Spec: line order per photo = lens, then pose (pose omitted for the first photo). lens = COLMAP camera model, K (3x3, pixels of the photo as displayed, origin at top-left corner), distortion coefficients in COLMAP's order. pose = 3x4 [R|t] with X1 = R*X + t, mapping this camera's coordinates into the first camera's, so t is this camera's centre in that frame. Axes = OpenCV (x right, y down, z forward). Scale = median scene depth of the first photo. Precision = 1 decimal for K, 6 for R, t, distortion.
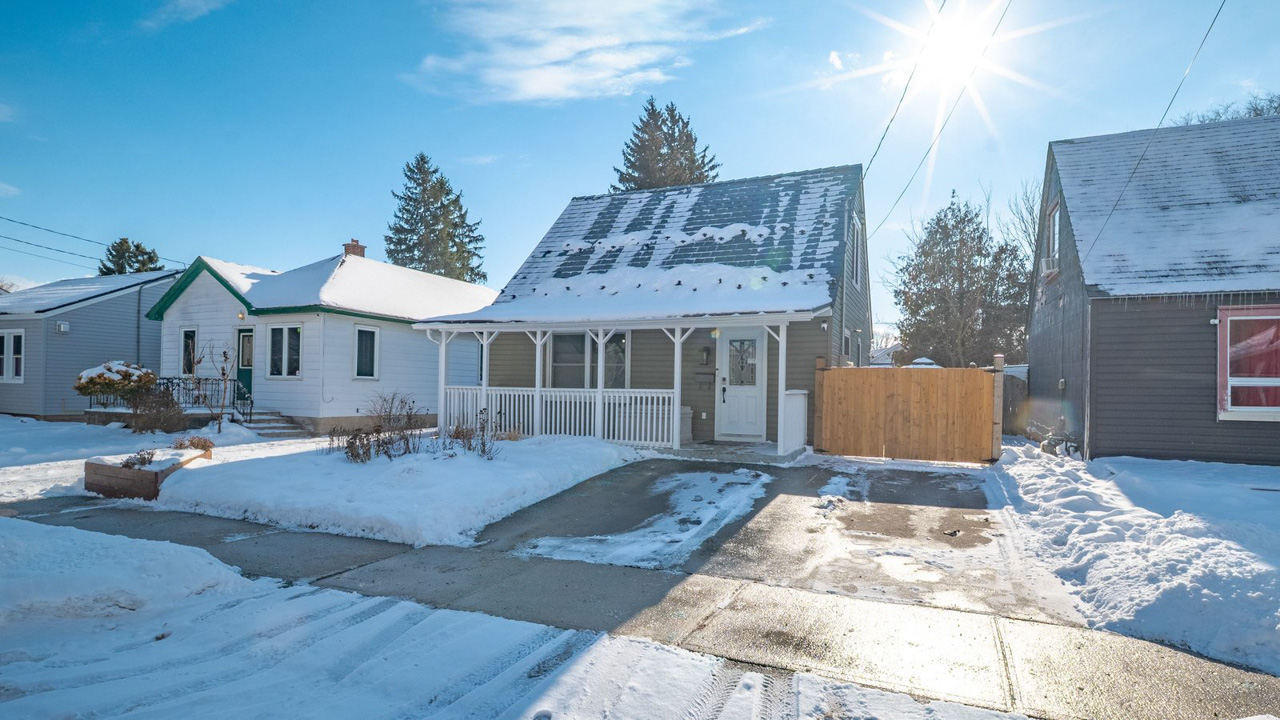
lens RADIAL K [[634.6, 0, 671.2], [0, 634.6, 385.2], [0, 0, 1]] dist [0.002399, 0.000280]
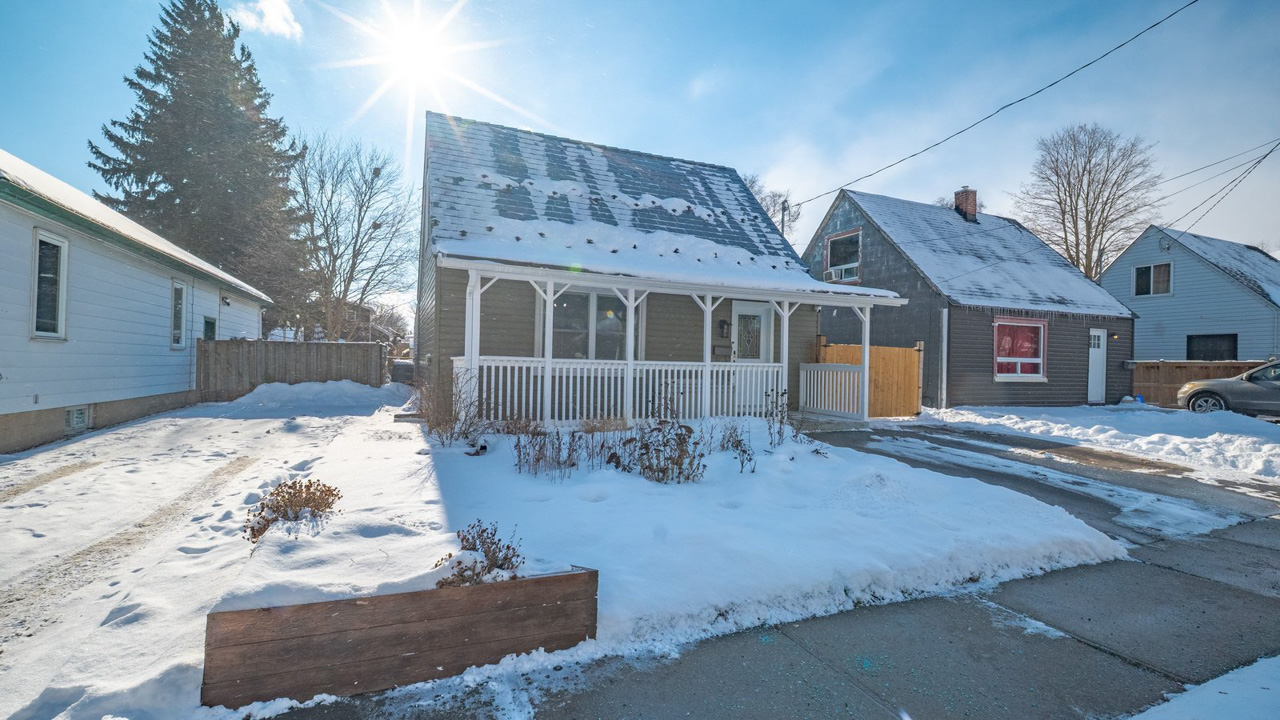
lens RADIAL K [[567.8, 0, 645.2], [0, 567.8, 360.4], [0, 0, 1]] dist [0.002319, -0.000595]
pose [[0.689230, 0.003283, 0.724535, -0.574354], [-0.014094, 0.999861, 0.008877, -0.001990], [-0.724406, -0.016329, 0.689181, 0.394998]]
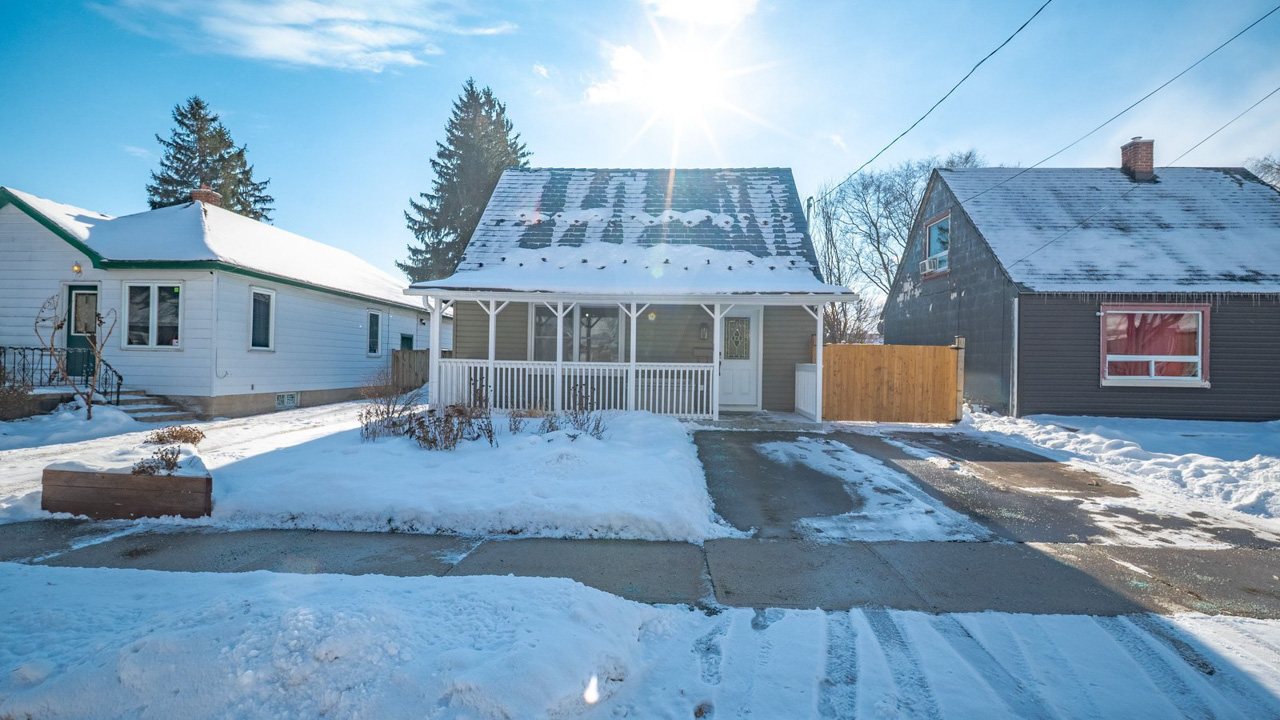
lens RADIAL K [[567.8, 0, 645.2], [0, 567.8, 360.4], [0, 0, 1]] dist [0.002319, -0.000595]
pose [[0.938761, 0.001572, 0.344565, -0.308148], [-0.003341, 0.999984, 0.004540, -0.001436], [-0.344552, -0.005413, 0.938752, 0.117966]]
